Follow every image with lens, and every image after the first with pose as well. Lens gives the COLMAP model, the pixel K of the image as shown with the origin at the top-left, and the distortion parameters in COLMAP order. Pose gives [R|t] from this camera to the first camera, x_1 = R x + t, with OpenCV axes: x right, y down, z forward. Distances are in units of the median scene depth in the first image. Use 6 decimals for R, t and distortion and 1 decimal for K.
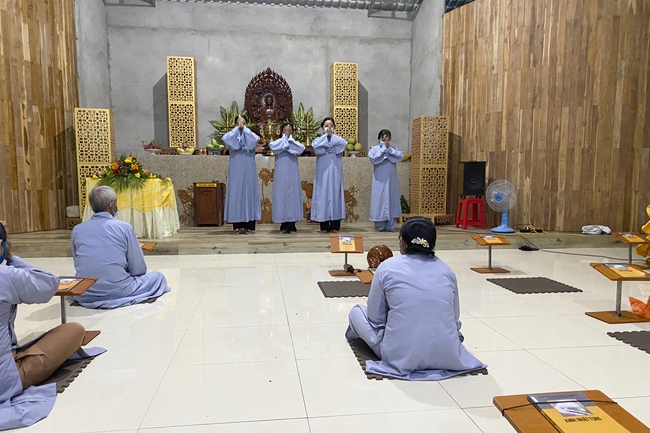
lens RADIAL K [[490.3, 0, 328.3], [0, 490.3, 231.0], [0, 0, 1]] dist [0.007335, 0.000814]
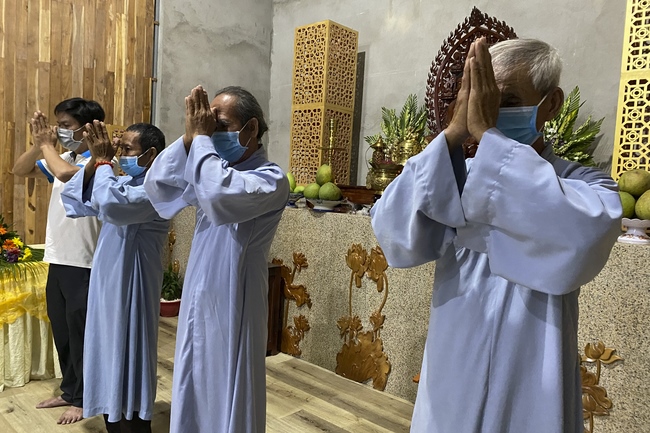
lens RADIAL K [[490.3, 0, 328.3], [0, 490.3, 231.0], [0, 0, 1]] dist [0.007335, 0.000814]
pose [[0.642864, 0.100549, -0.759353, 0.179483], [-0.134134, 0.990806, 0.017639, -0.157952], [0.754145, 0.090515, 0.650440, 0.784810]]
